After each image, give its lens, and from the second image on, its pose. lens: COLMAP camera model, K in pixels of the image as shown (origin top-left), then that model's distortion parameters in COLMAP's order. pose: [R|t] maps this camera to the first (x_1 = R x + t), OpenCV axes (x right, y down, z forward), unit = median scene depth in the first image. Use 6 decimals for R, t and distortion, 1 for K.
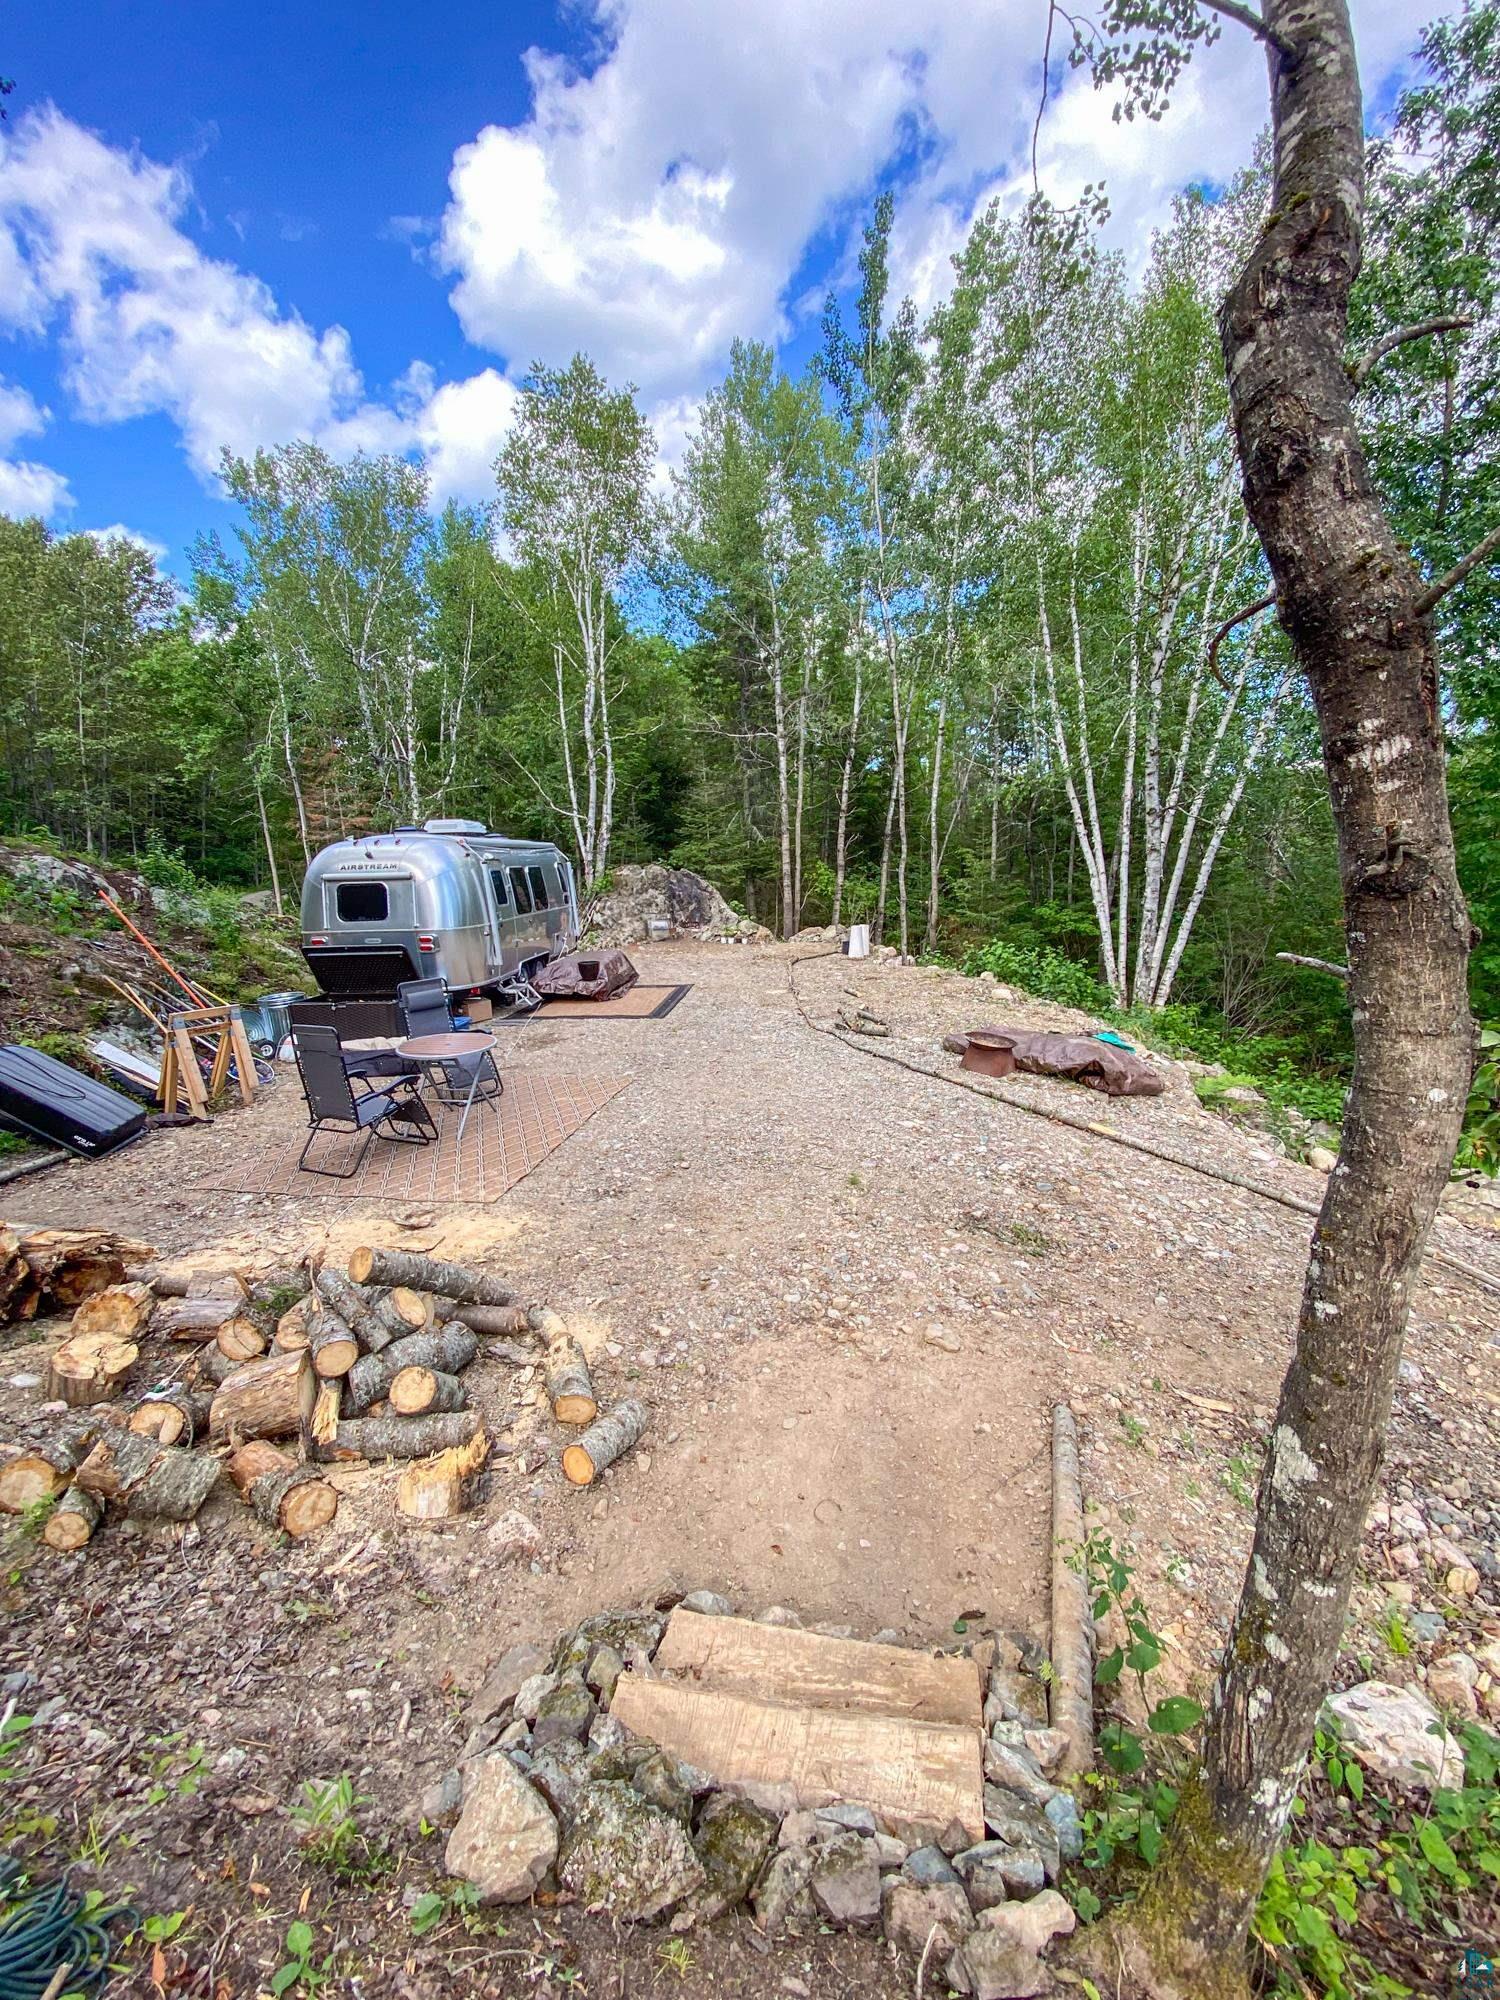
lens RADIAL K [[809.6, 0, 750.0], [0, 809.6, 1000.0], [0, 0, 1]] dist [0.021147, -0.000046]
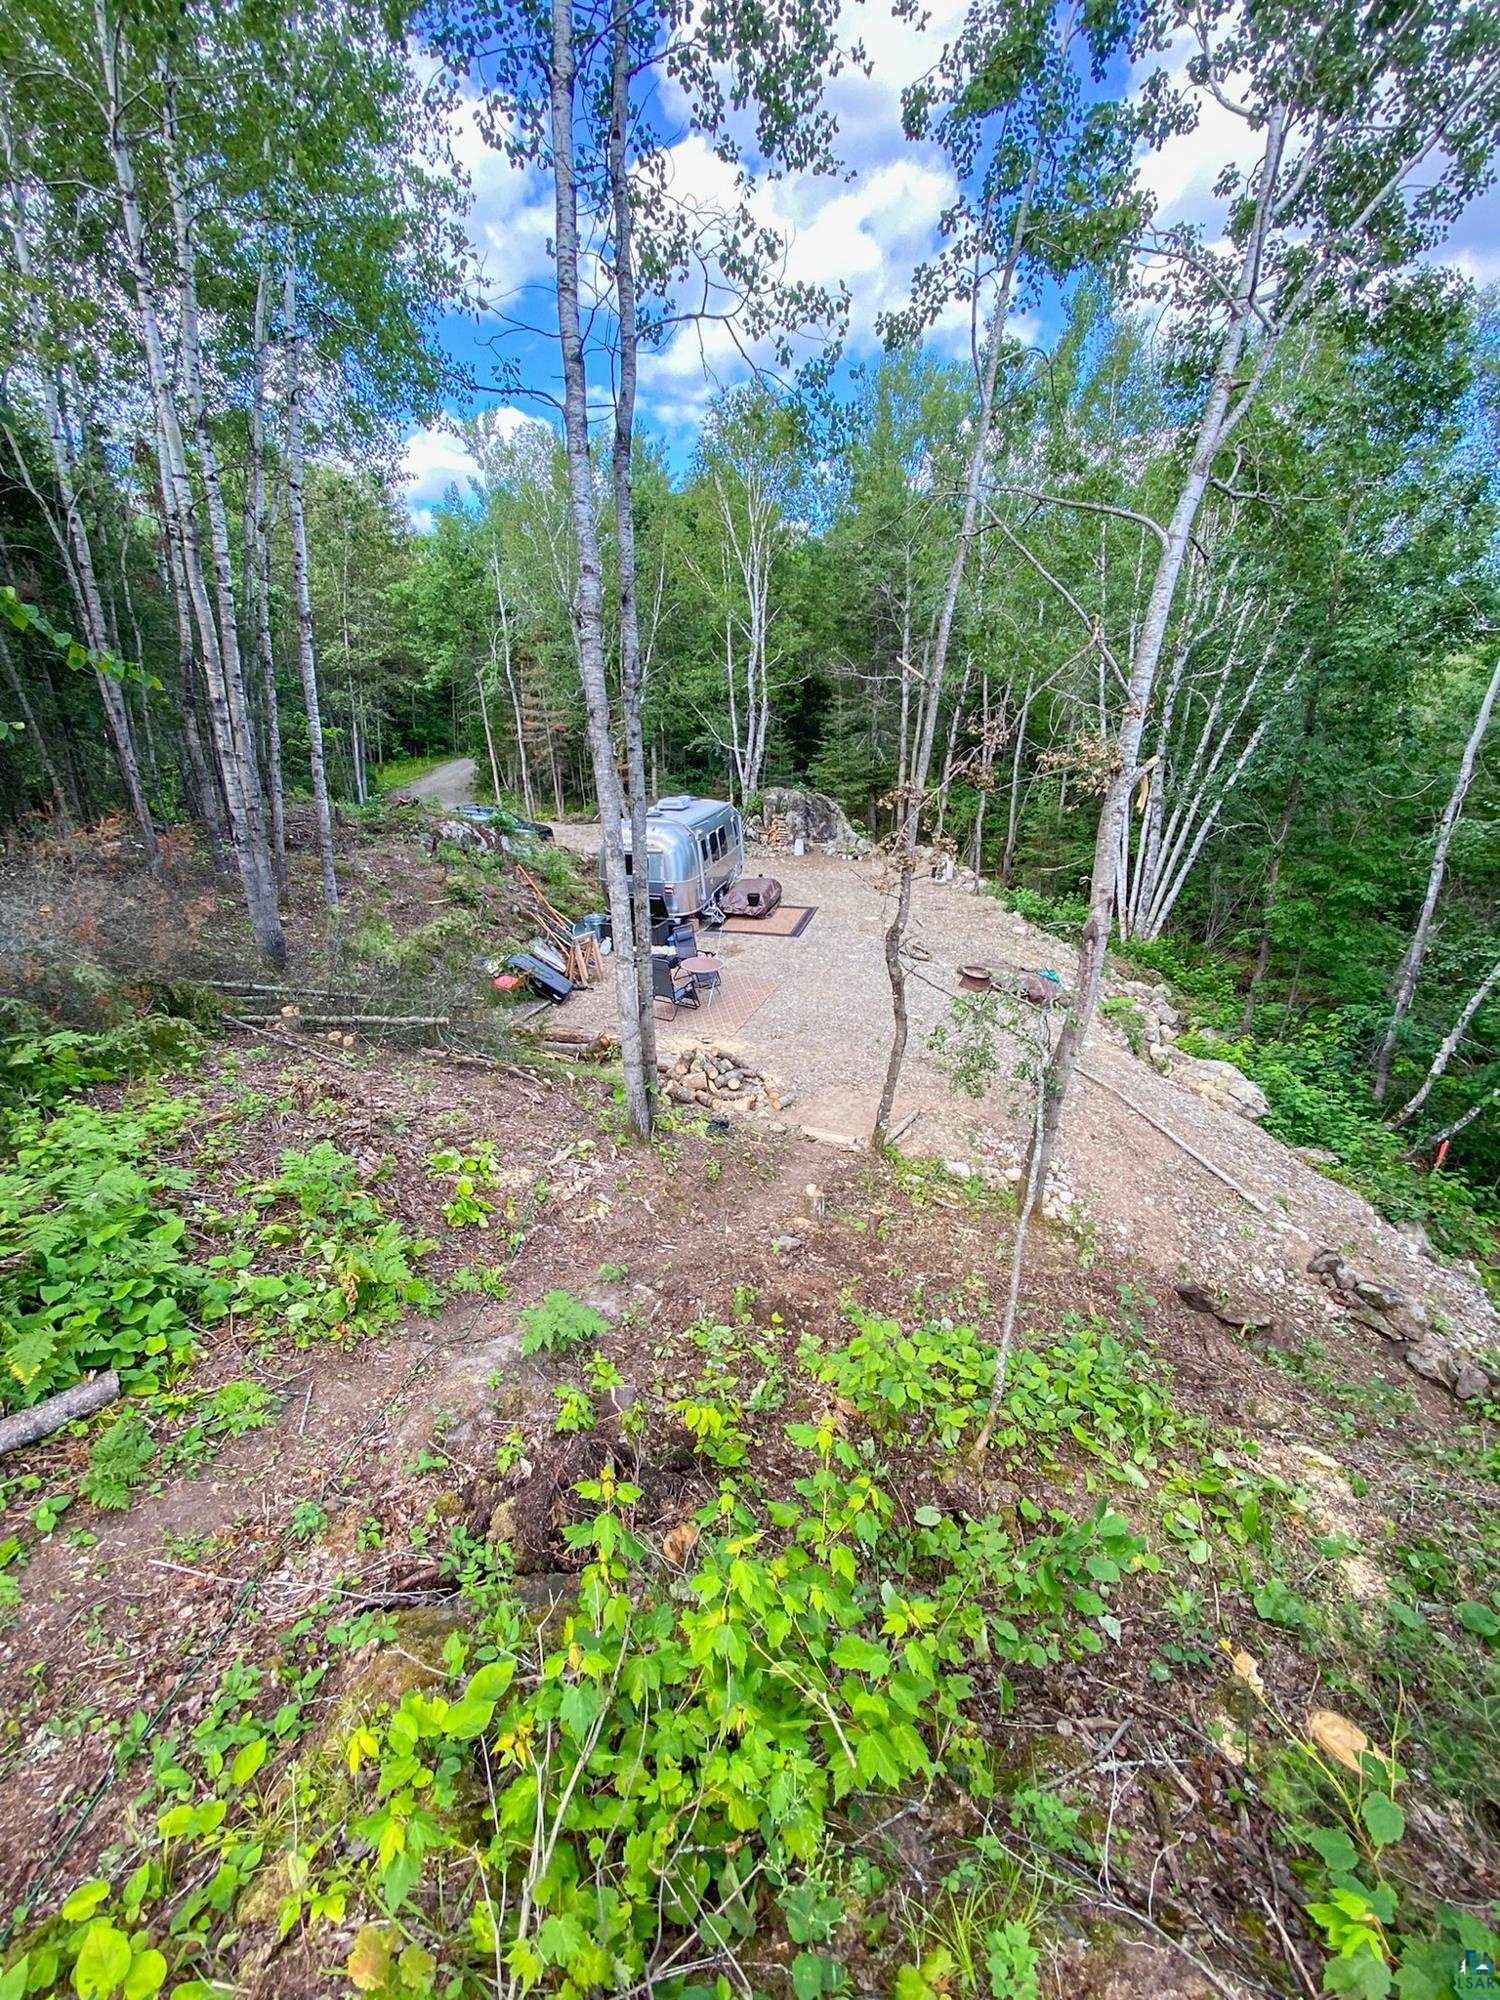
lens RADIAL K [[809.7, 0, 758.4], [0, 809.7, 993.1], [0, 0, 1]] dist [0.122585, -0.057445]
pose [[0.988219, 0.072179, -0.134956, 0.032222], [-0.047252, 0.982616, 0.179534, -0.112645], [0.145569, -0.171042, 0.974451, -0.470915]]
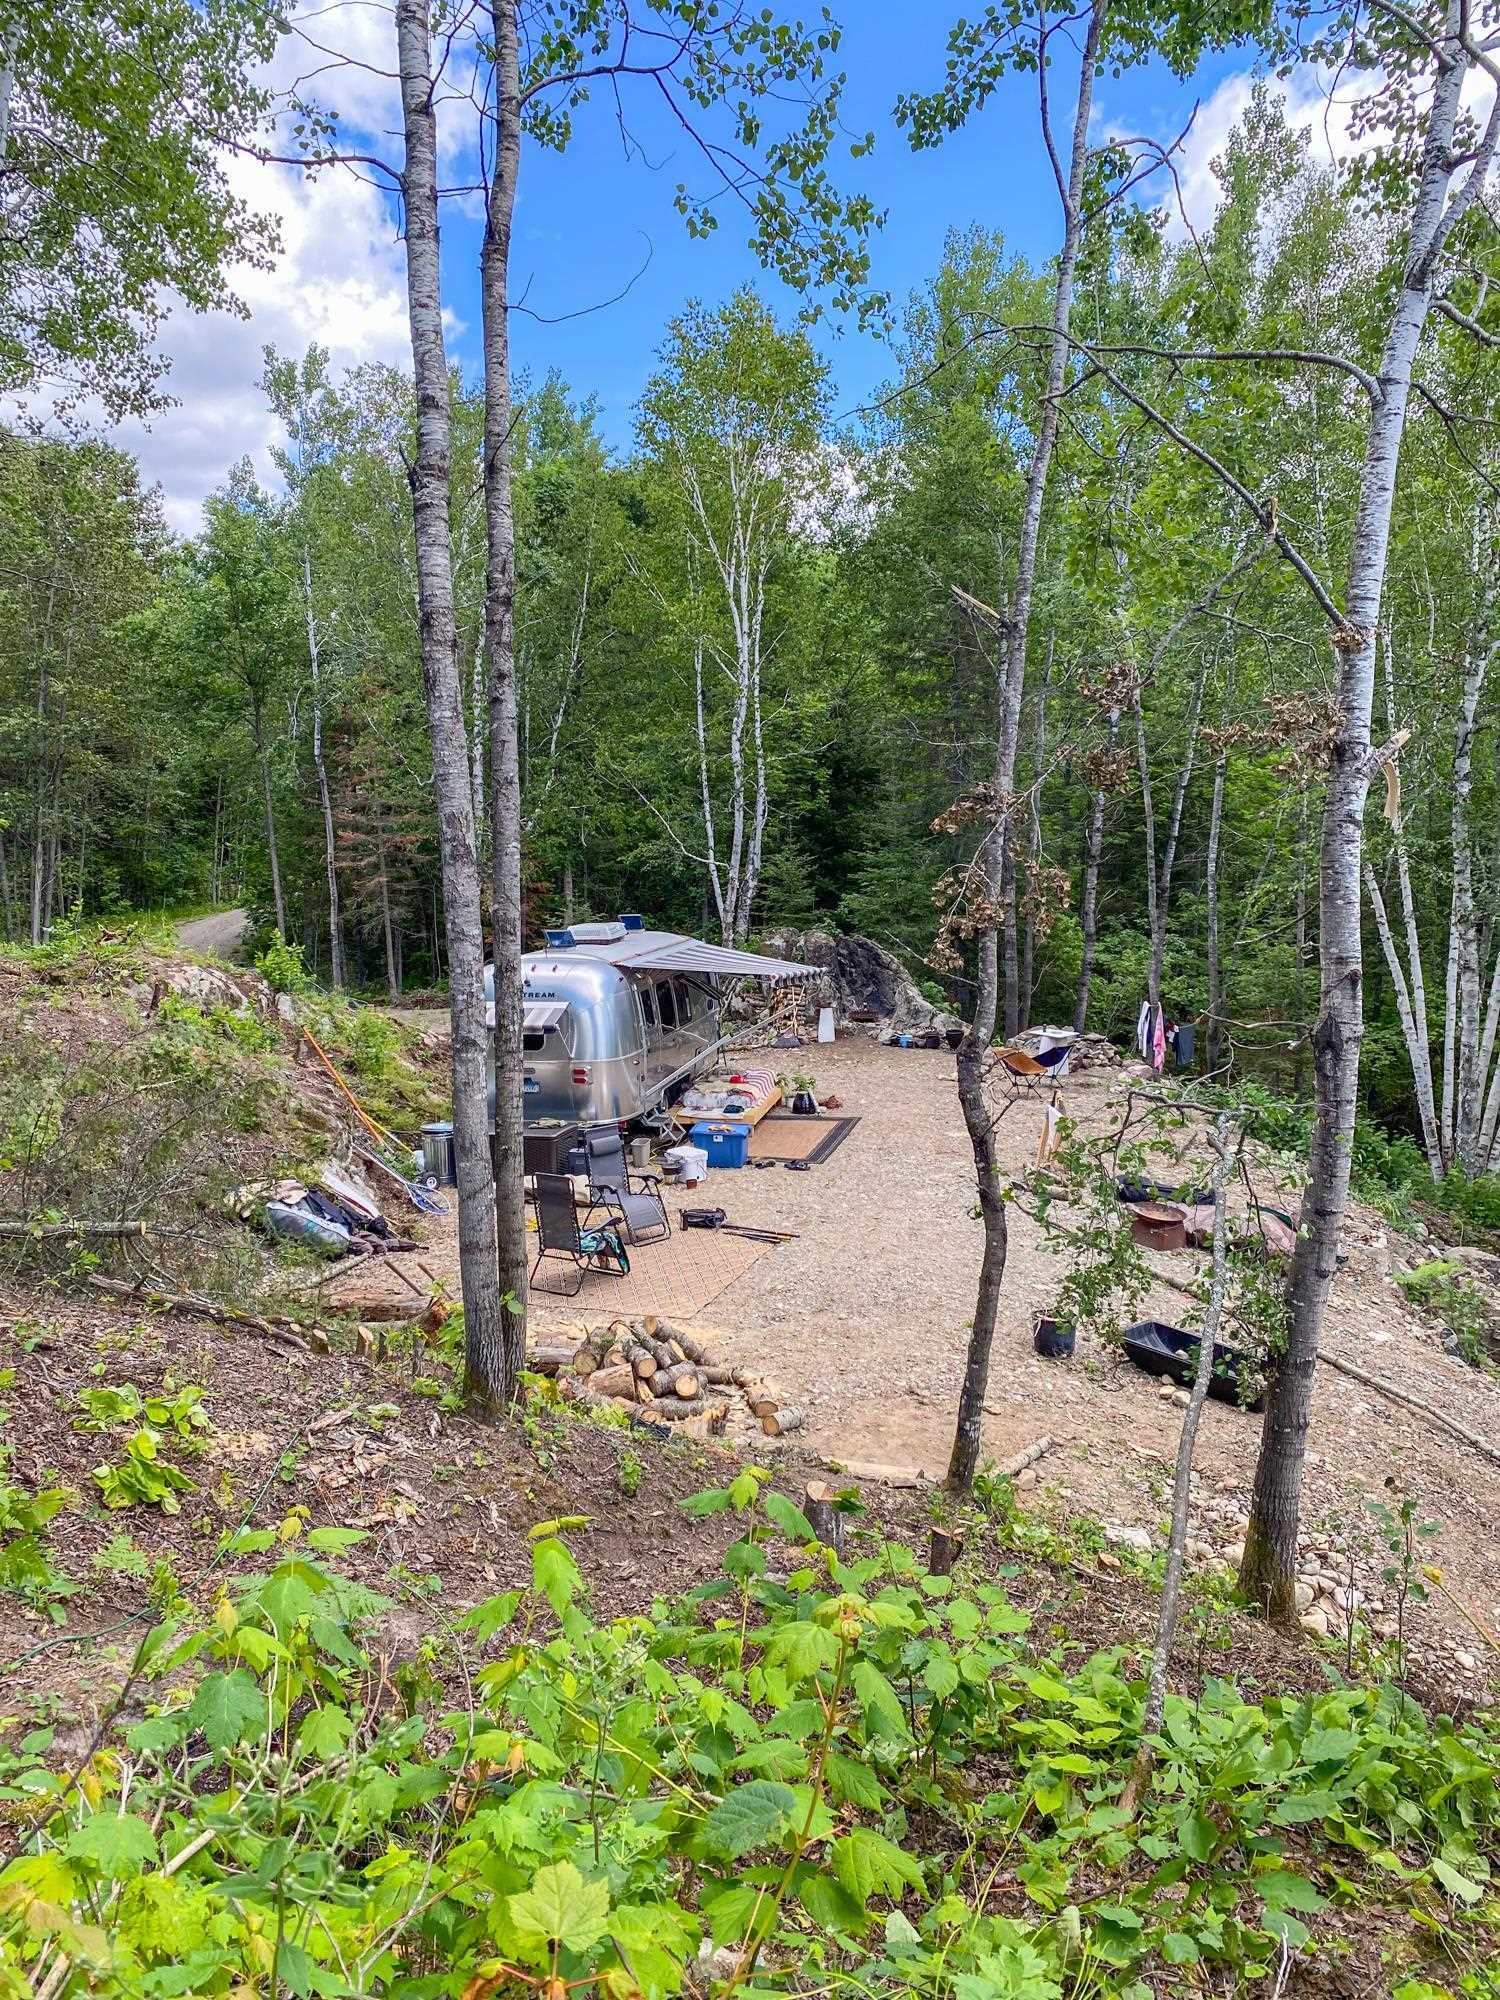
lens RADIAL K [[1542.8, 0, 750.0], [0, 1542.8, 1000.0], [0, 0, 1]] dist [0.089603, -0.006097]
pose [[0.987191, 0.030782, -0.156547, 0.052630], [-0.039373, 0.997867, -0.052076, -0.046362], [0.154610, 0.057572, 0.986297, -0.490149]]
